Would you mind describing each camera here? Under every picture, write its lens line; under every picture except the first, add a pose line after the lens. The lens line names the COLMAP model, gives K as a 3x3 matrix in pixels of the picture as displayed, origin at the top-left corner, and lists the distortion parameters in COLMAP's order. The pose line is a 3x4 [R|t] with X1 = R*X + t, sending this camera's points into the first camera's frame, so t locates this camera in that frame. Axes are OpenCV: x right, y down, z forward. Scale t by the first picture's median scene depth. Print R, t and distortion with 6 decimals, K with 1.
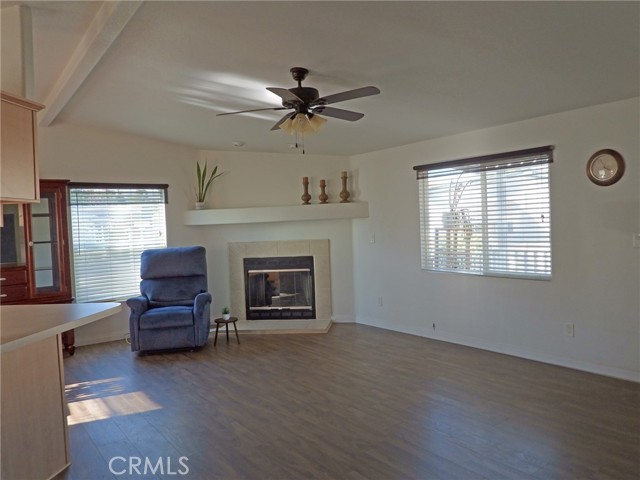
lens RADIAL K [[483.5, 0, 320.0], [0, 483.5, 240.0], [0, 0, 1]] dist [-0.002495, -0.003517]
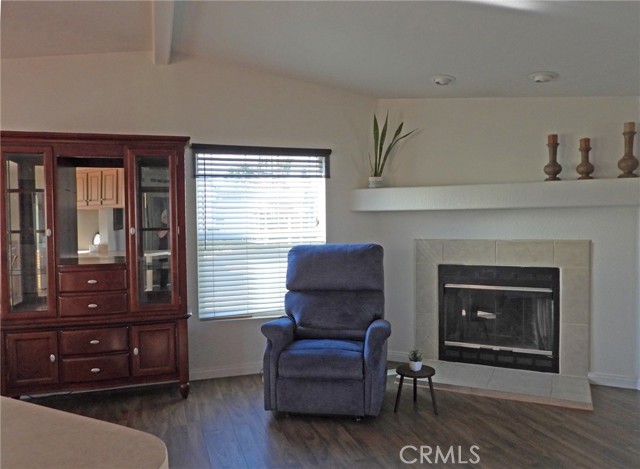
lens RADIAL K [[494.6, 0, 320.0], [0, 494.6, 234.5], [0, 0, 1]] dist [0.000848, 0.000576]
pose [[0.948359, 0.040772, -0.314568, -0.106529], [-0.038173, 0.999167, 0.014423, -0.005704], [0.314894, -0.001670, 0.949125, 0.339197]]
